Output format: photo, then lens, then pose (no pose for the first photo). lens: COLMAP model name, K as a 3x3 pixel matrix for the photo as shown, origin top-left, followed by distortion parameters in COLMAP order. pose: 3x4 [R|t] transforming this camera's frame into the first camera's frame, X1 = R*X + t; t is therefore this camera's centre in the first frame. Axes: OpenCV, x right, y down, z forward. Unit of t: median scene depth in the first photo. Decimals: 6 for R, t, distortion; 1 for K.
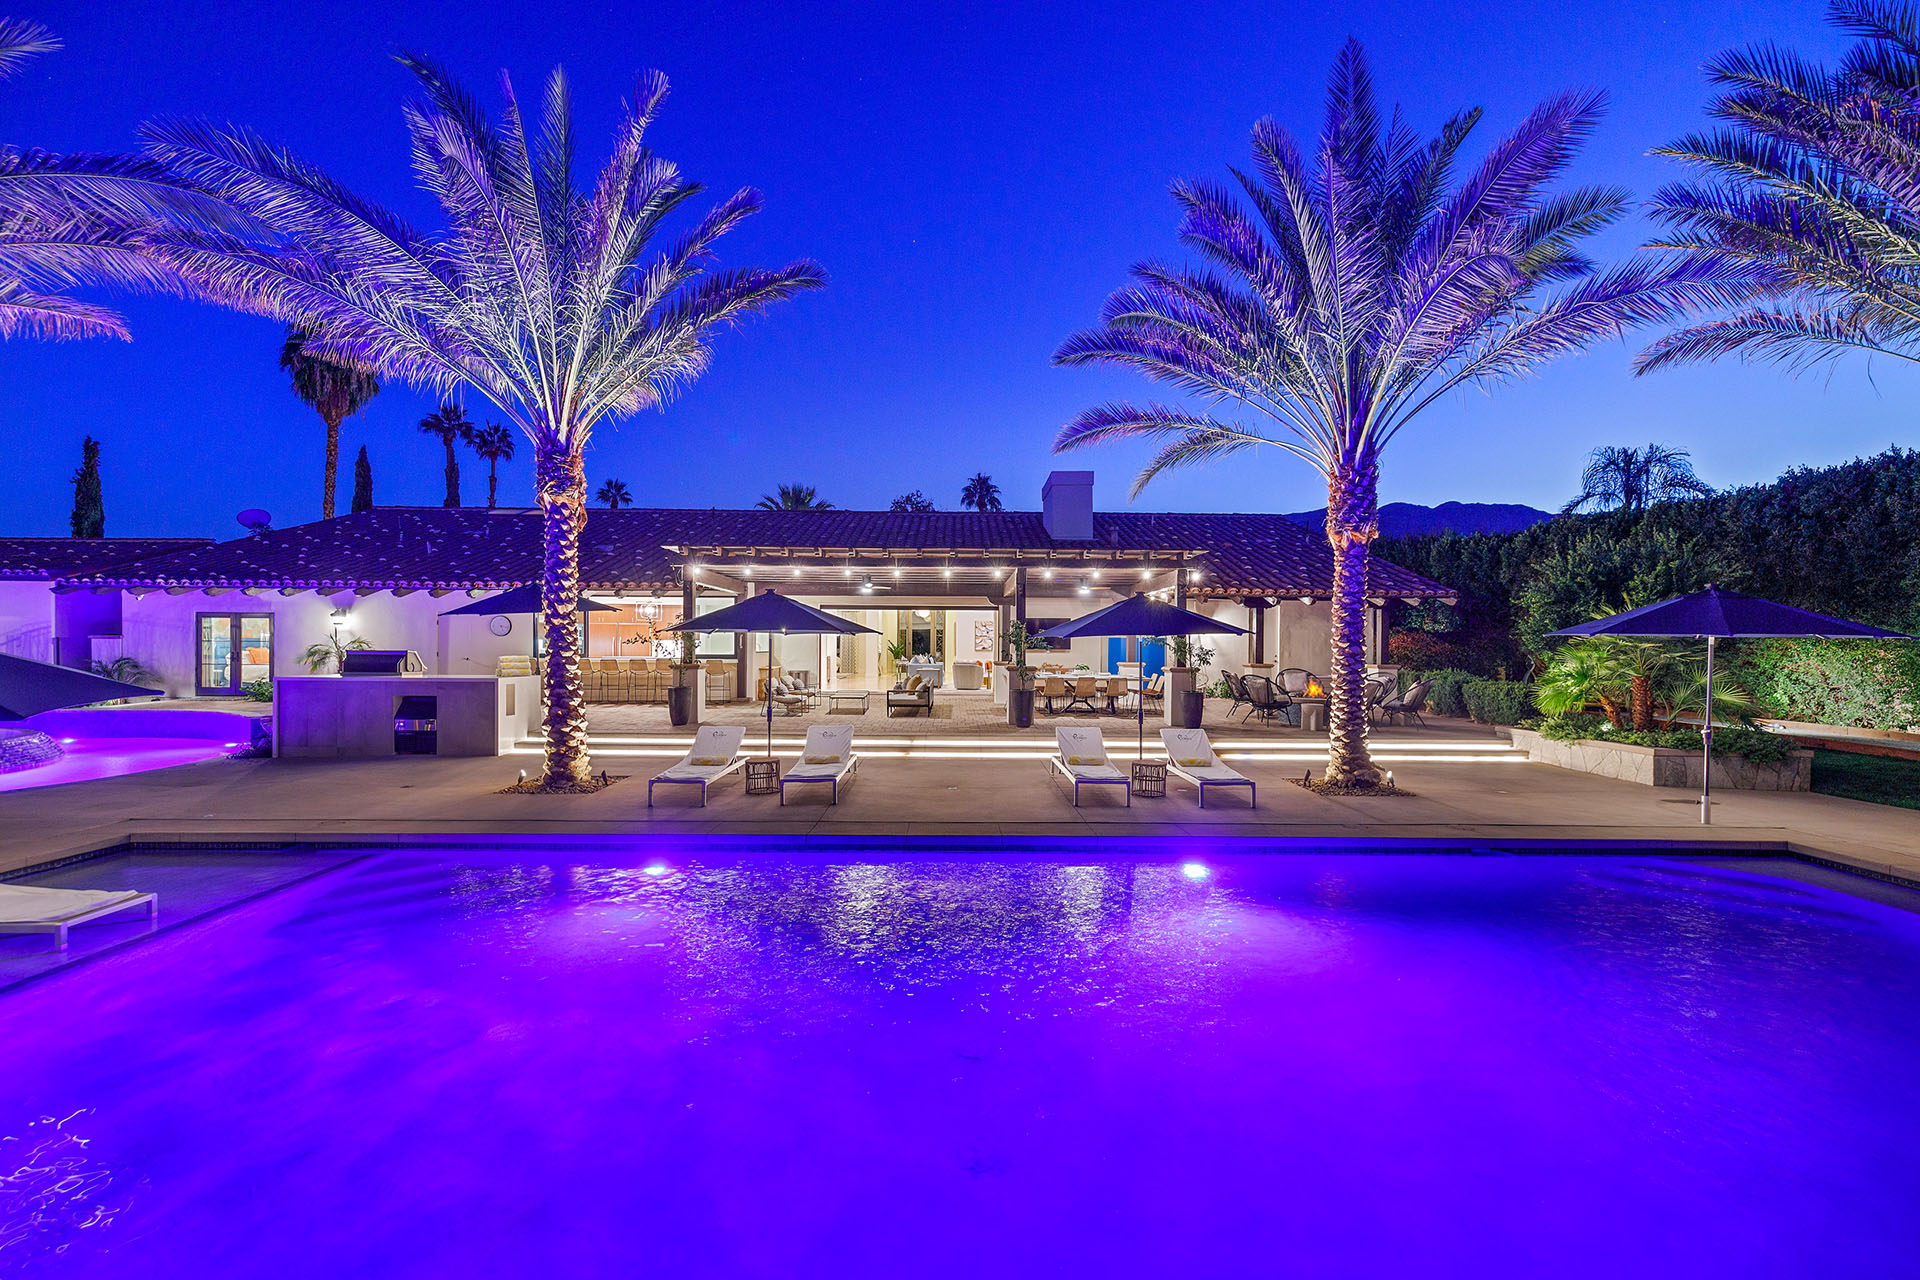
lens RADIAL K [[817.2, 0, 960.0], [0, 817.2, 640.0], [0, 0, 1]] dist [0.003709, 0.000162]
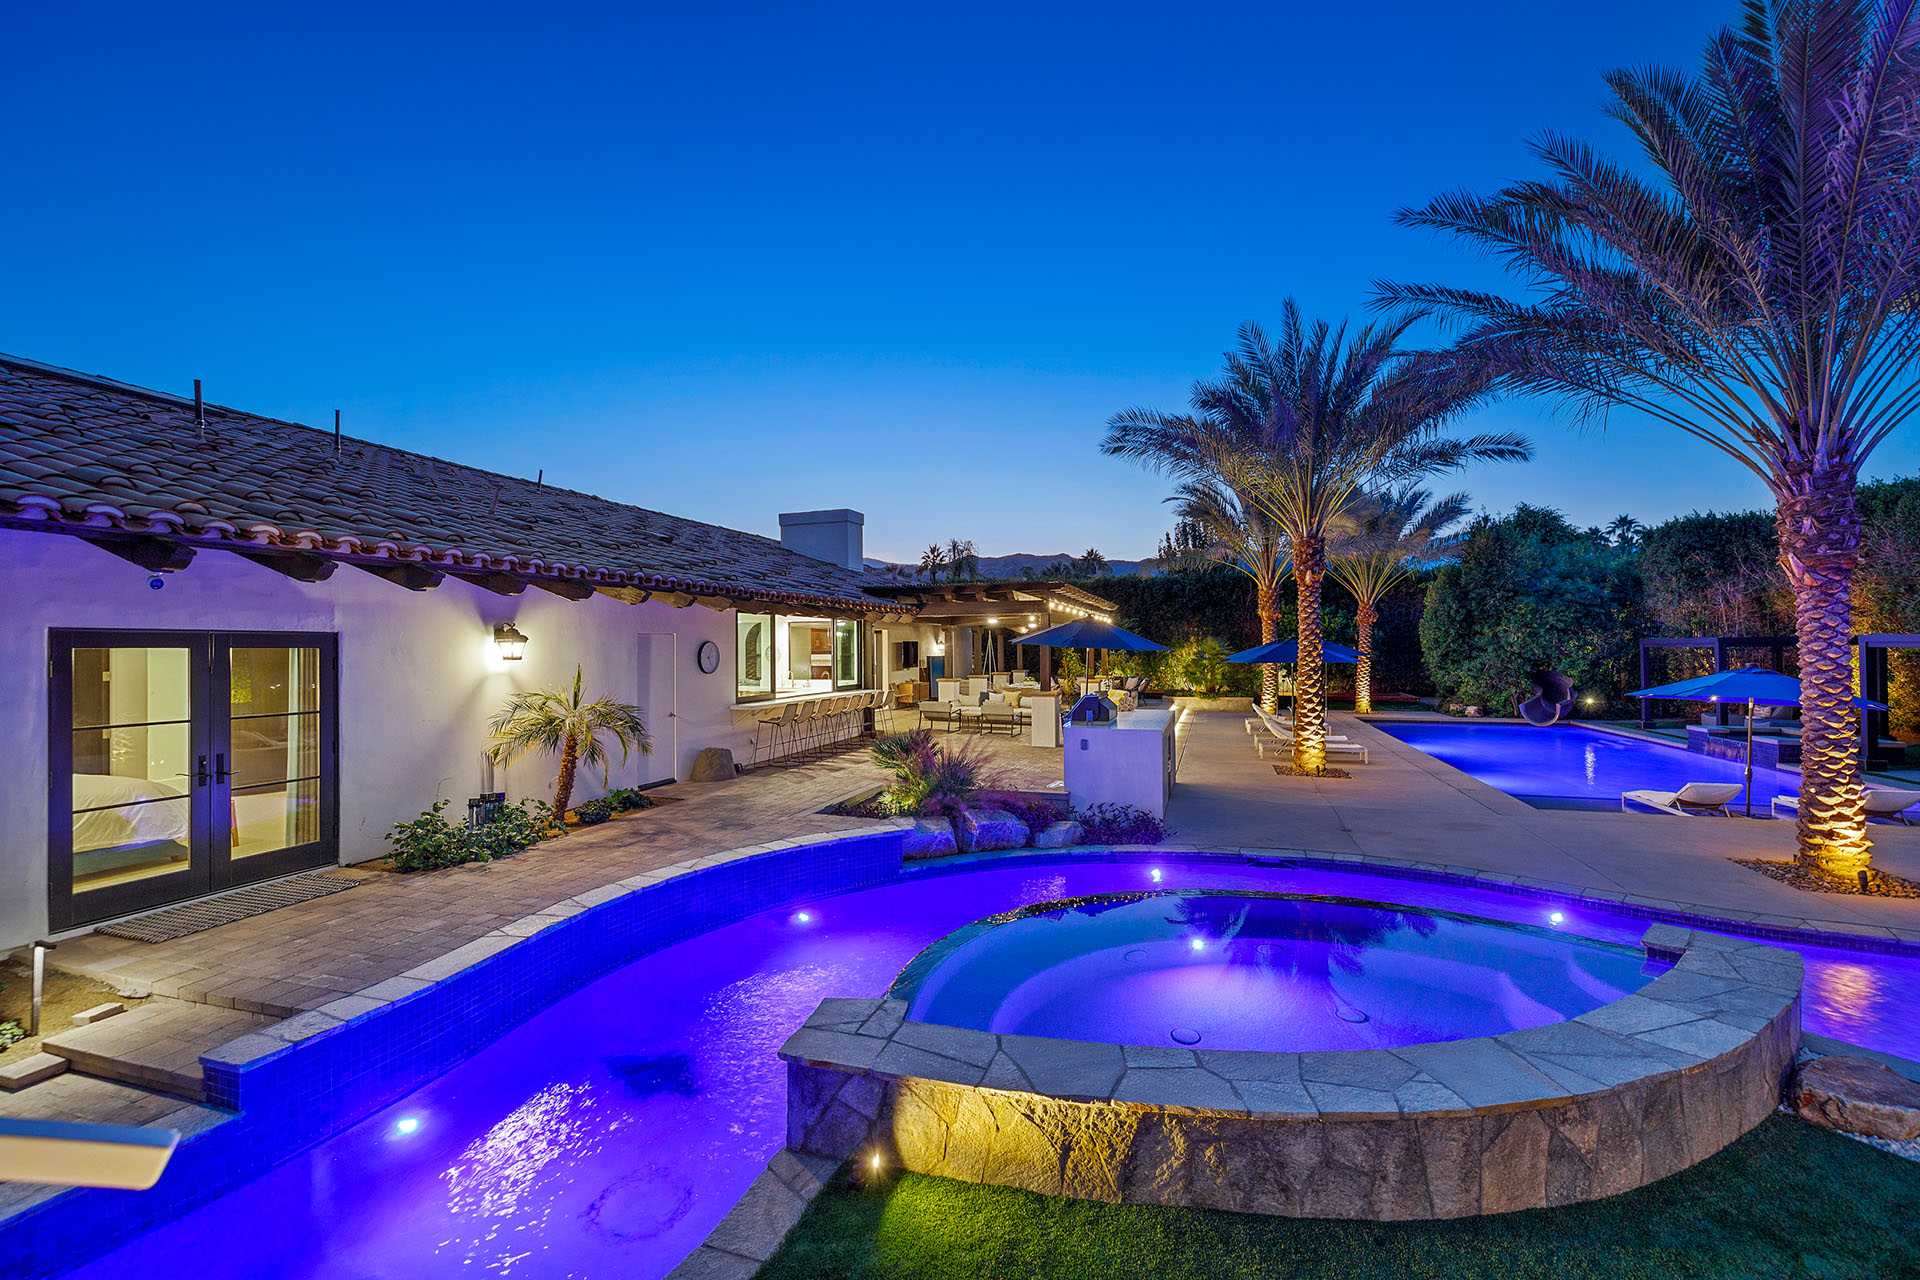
lens RADIAL K [[817.2, 0, 960.0], [0, 817.2, 640.0], [0, 0, 1]] dist [0.003709, 0.000162]
pose [[0.303743, 0.000205, 0.952754, -1.656963], [-0.002555, 0.999997, 0.000600, -0.046591], [-0.952751, -0.002617, 0.303742, 0.920783]]
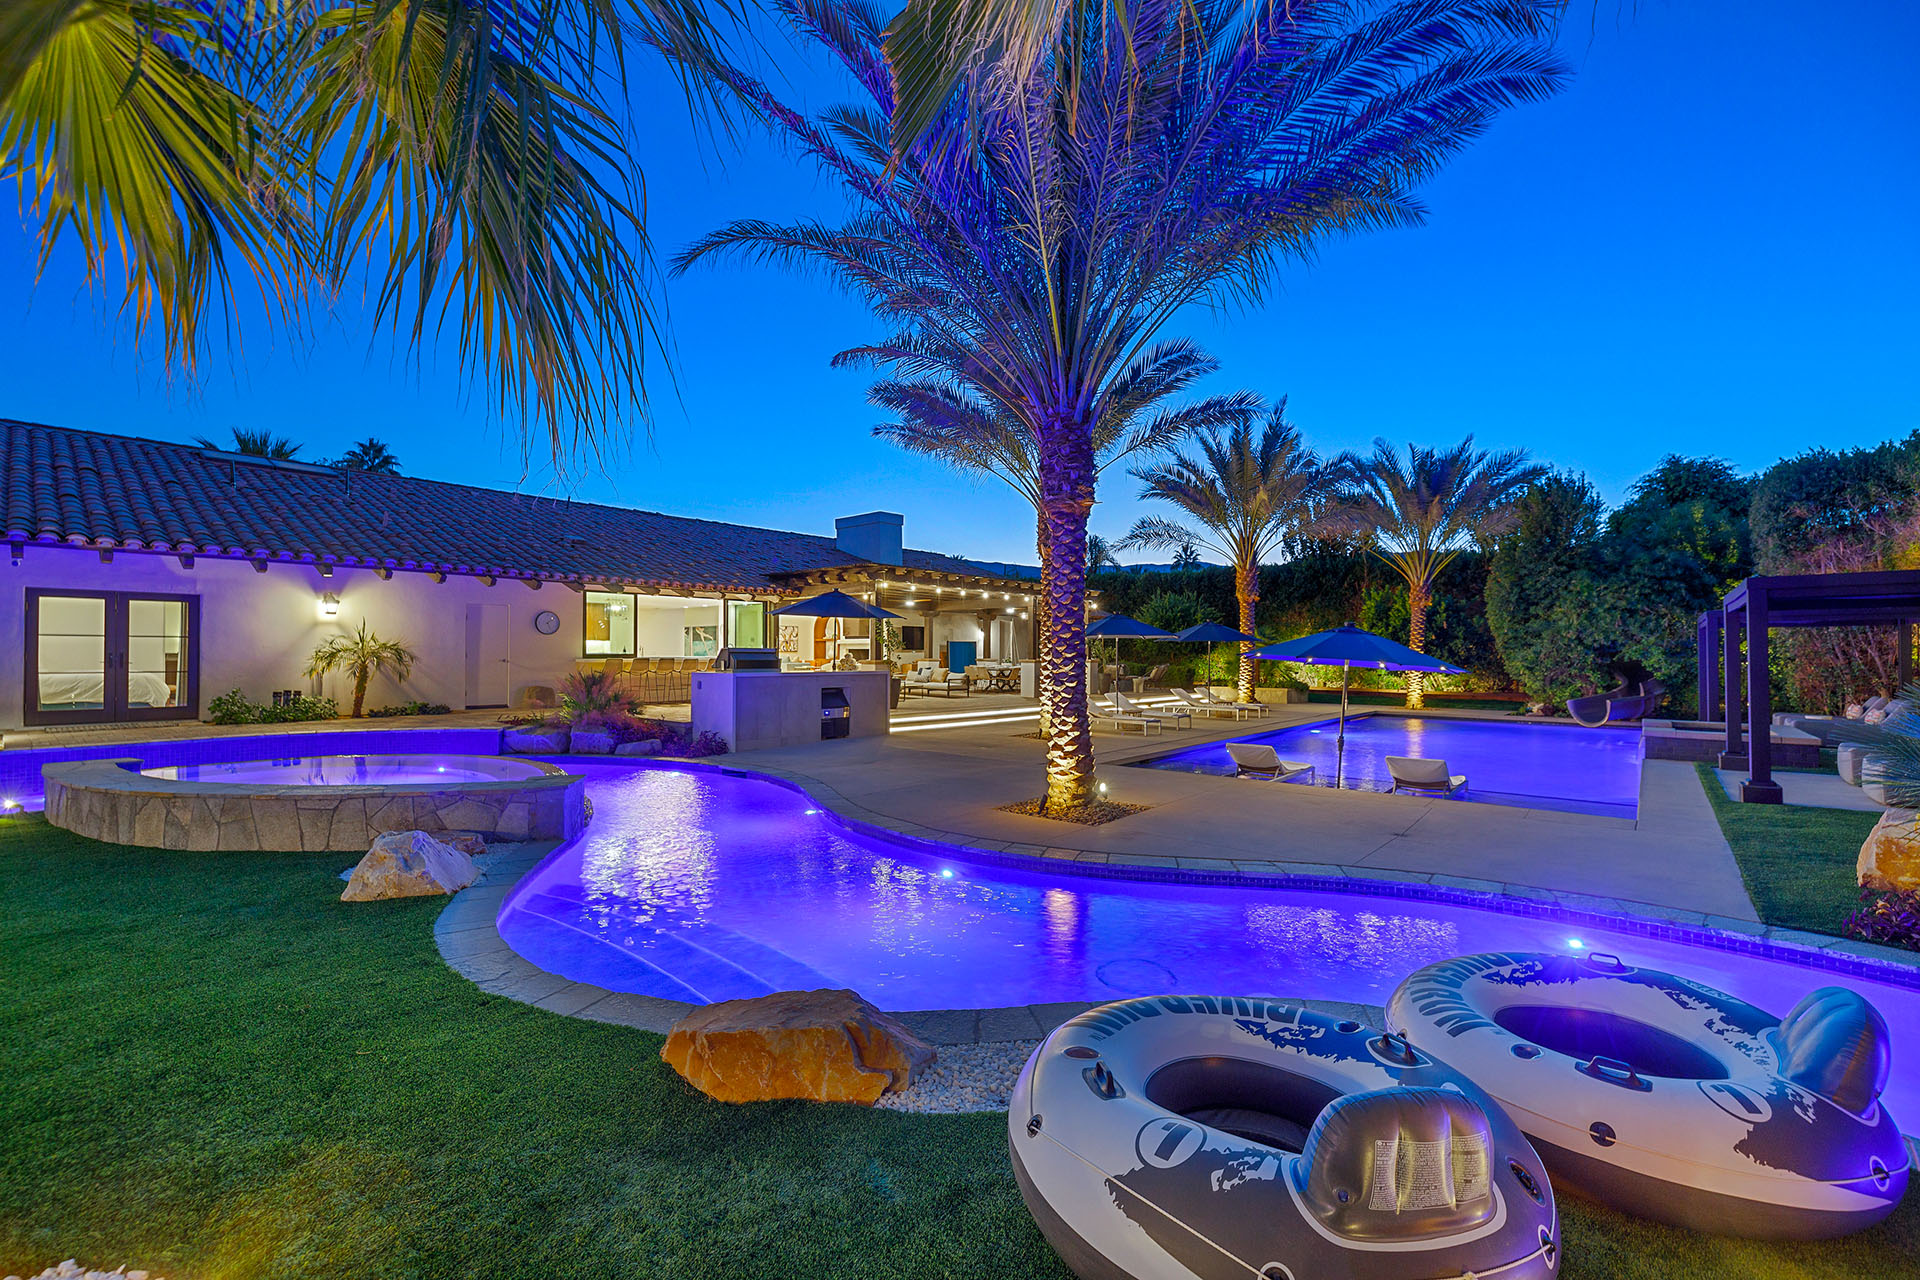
lens RADIAL K [[817.2, 0, 960.0], [0, 817.2, 640.0], [0, 0, 1]] dist [0.003709, 0.000162]
pose [[0.649385, 0.009480, 0.760401, -1.414750], [-0.008820, 0.999949, -0.004934, 0.003998], [-0.760409, -0.003502, 0.649435, 0.107091]]
